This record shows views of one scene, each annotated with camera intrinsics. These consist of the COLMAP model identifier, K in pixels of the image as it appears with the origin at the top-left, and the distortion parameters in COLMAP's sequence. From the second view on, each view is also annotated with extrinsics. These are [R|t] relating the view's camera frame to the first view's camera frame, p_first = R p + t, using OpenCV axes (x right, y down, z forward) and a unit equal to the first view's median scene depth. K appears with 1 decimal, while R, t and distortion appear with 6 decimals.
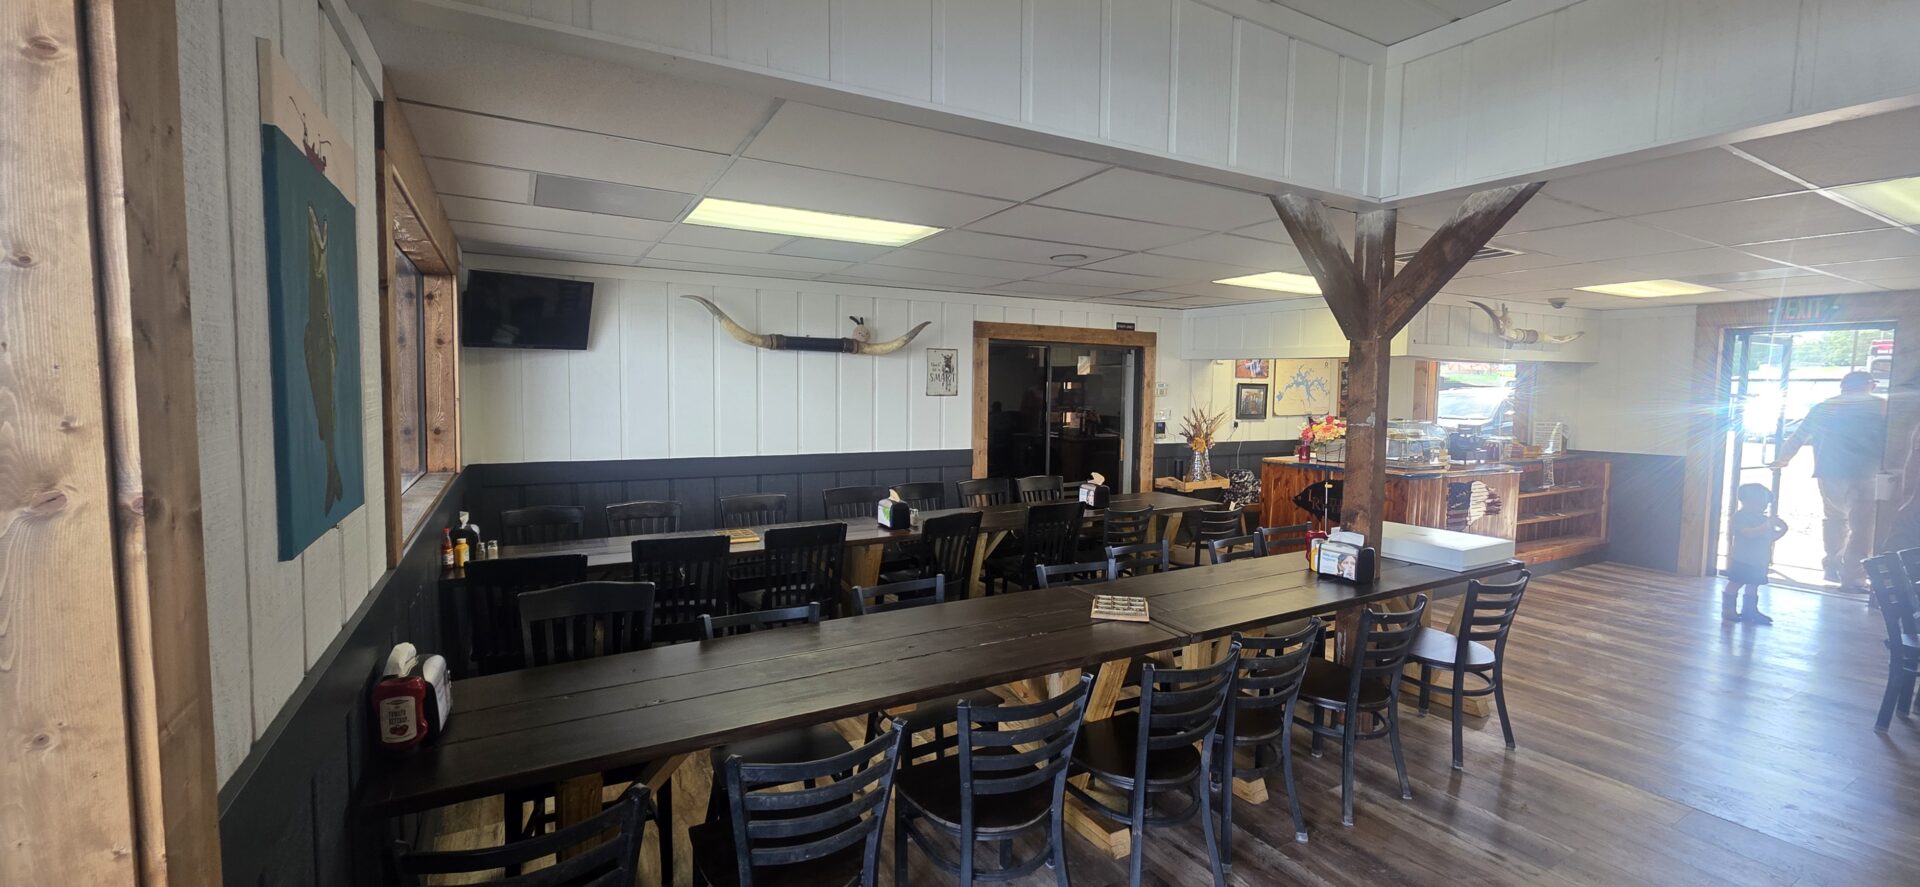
lens RADIAL K [[773.1, 0, 942.9], [0, 773.1, 439.0], [0, 0, 1]] dist [0.003940, -0.000960]
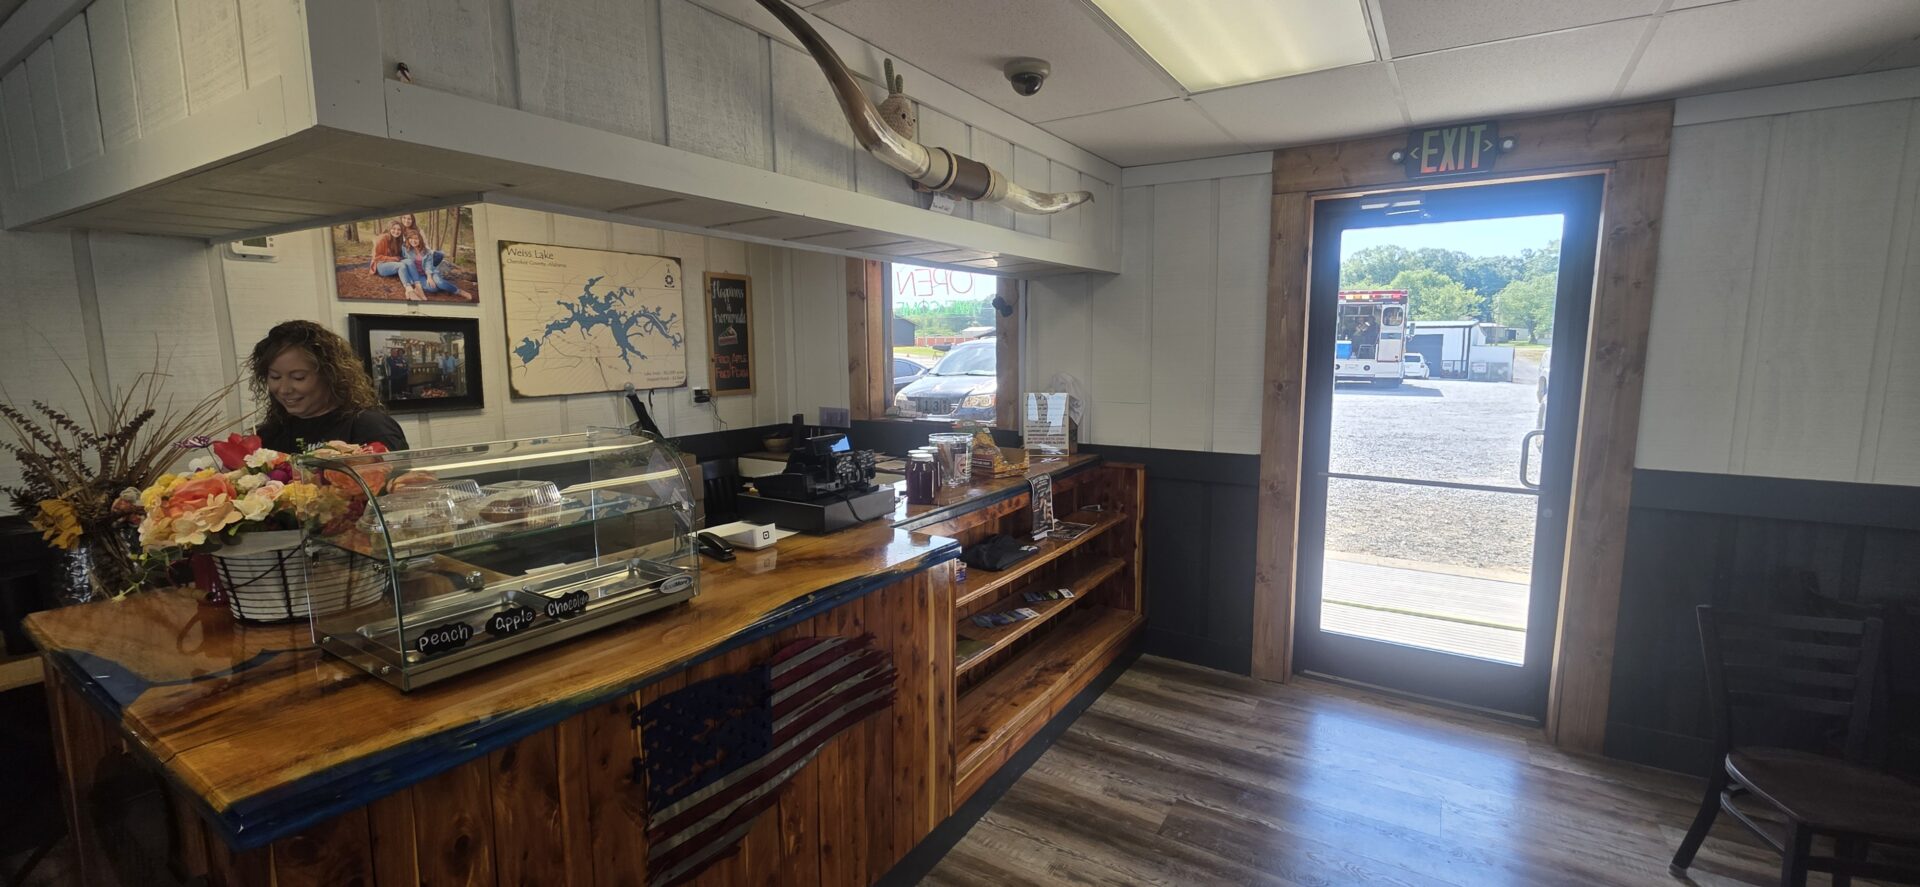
lens RADIAL K [[773.1, 0, 968.7], [0, 773.1, 440.5], [0, 0, 1]] dist [0.003940, -0.000960]
pose [[0.877282, -0.072135, 0.474524, 0.499025], [0.042795, 0.996460, 0.072360, -0.030127], [-0.478064, -0.043173, 0.877264, 0.585423]]
